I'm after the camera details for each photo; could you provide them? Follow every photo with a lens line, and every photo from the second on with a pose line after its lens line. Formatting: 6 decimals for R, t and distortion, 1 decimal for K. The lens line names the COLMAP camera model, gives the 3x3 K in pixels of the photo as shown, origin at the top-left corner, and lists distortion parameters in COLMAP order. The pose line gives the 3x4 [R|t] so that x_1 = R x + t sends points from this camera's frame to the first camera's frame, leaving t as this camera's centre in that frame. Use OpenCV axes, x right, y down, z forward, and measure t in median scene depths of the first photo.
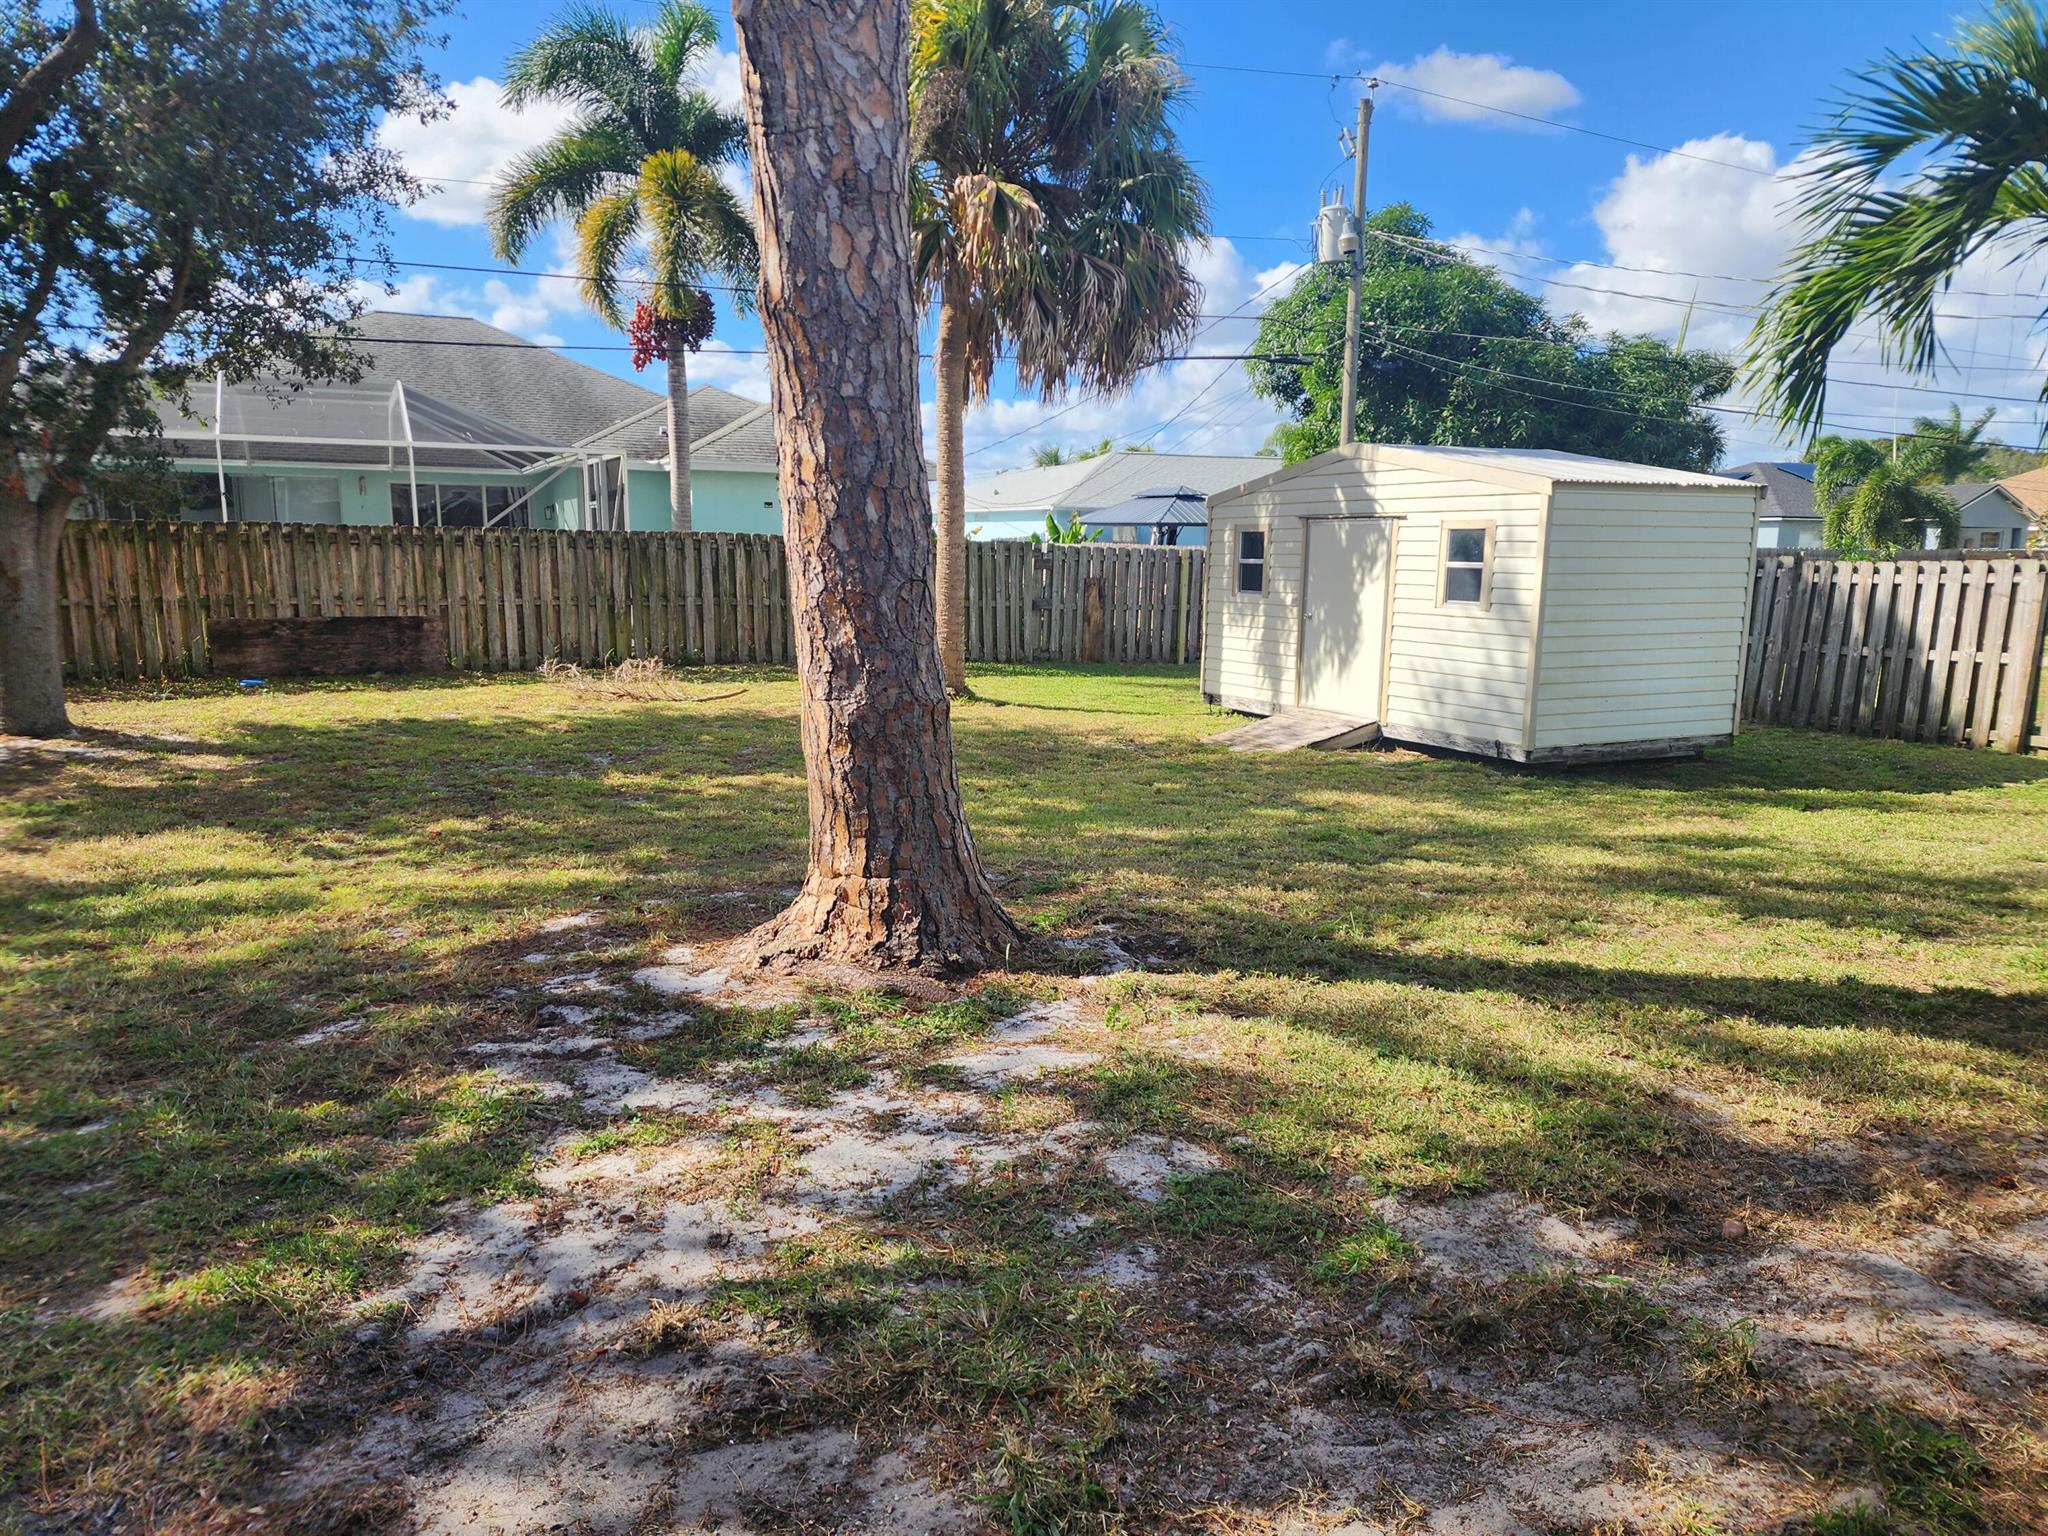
lens RADIAL K [[1352.0, 0, 1012.3], [0, 1352.0, 775.1], [0, 0, 1]] dist [0.095809, -0.090915]
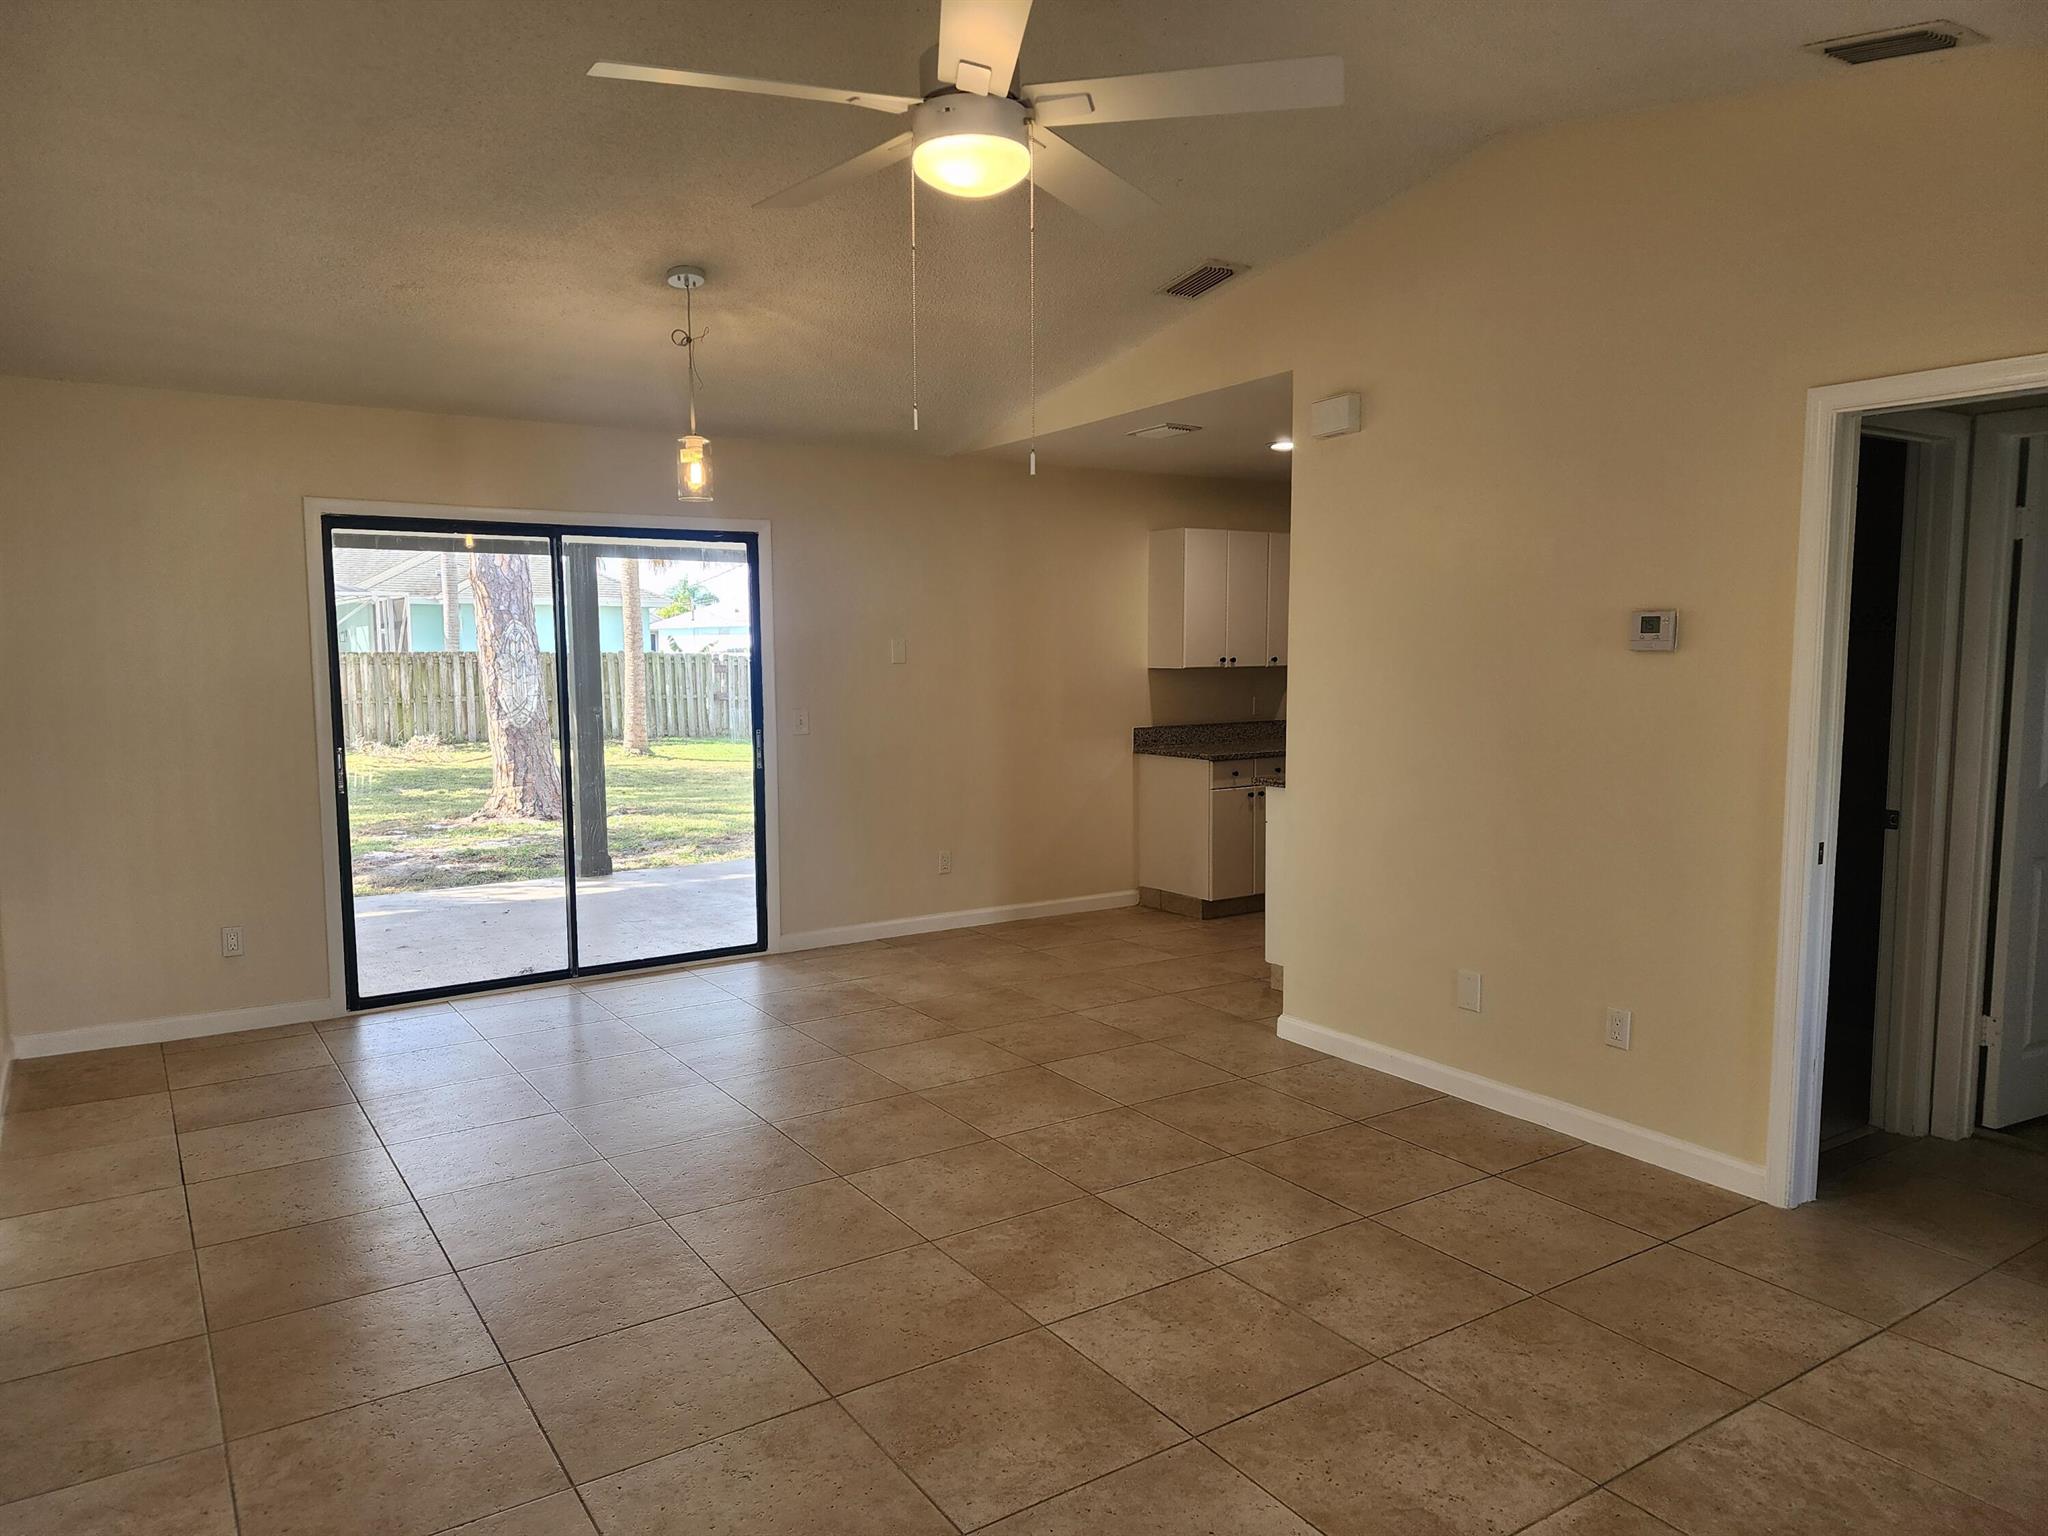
lens RADIAL K [[1352.0, 0, 1012.3], [0, 1352.0, 775.1], [0, 0, 1]] dist [0.095809, -0.090915]
pose [[0.989462, -0.032671, 0.141057, 0.188774], [0.043131, 0.996490, -0.071751, 0.112965], [-0.138218, 0.077079, 0.987398, -0.699612]]
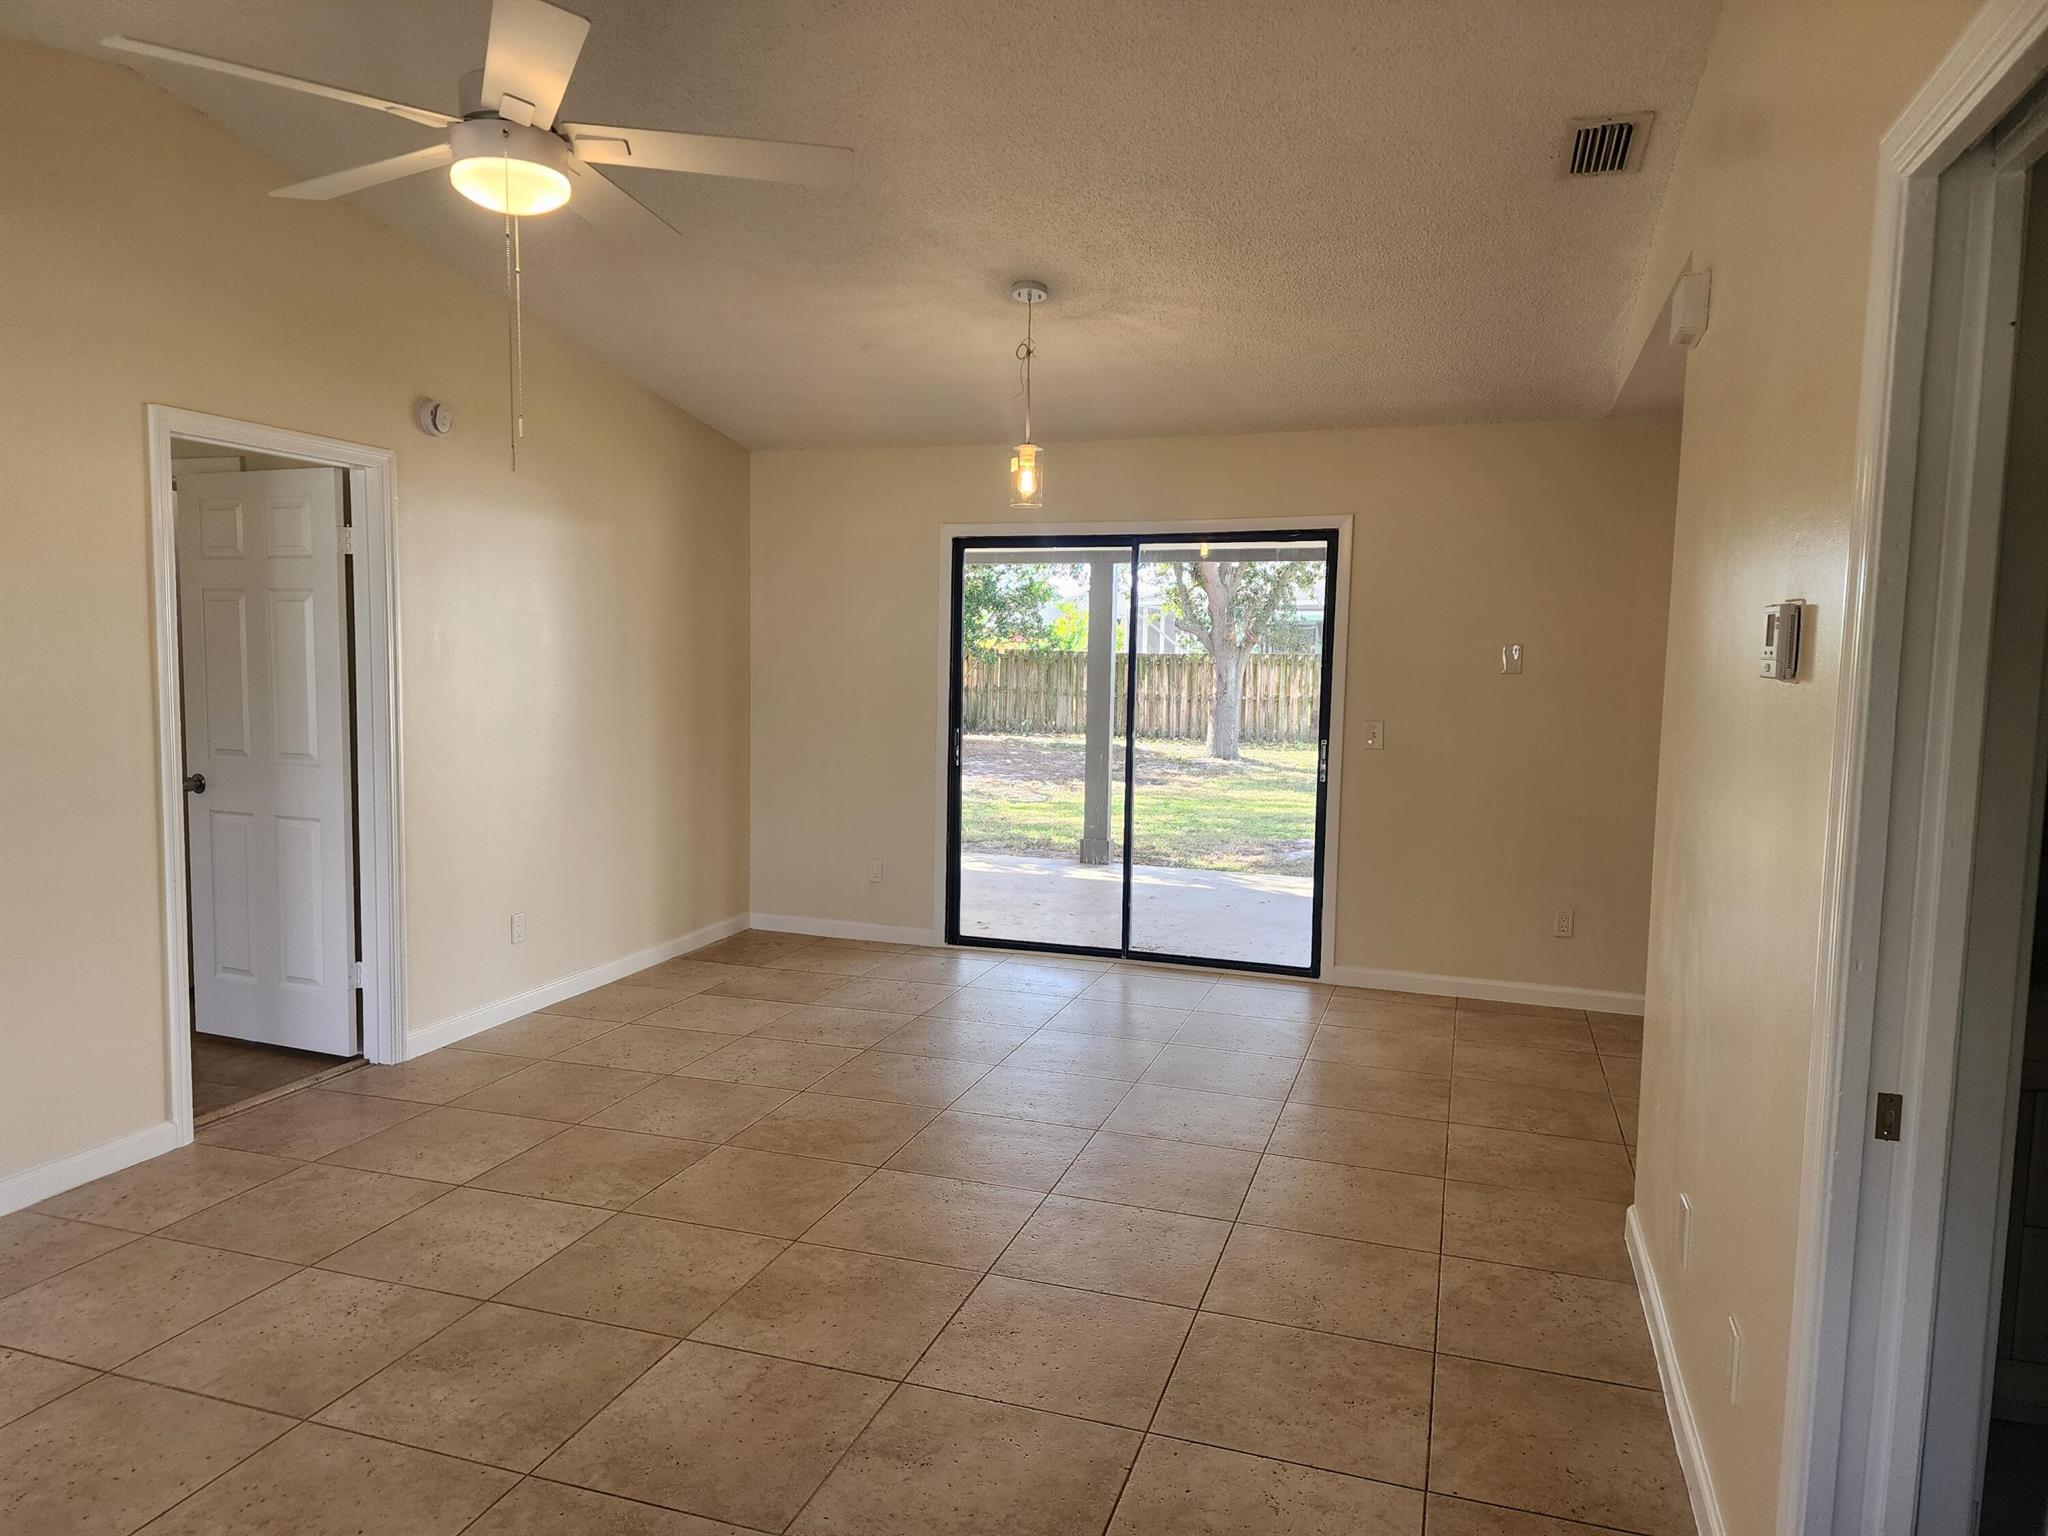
lens RADIAL K [[1352.0, 0, 1012.3], [0, 1352.0, 775.1], [0, 0, 1]] dist [0.095809, -0.090915]
pose [[0.723354, 0.063077, -0.687590, 0.407452], [-0.122266, 0.991783, -0.037643, 0.099042], [0.679565, 0.111298, 0.725123, -0.605594]]
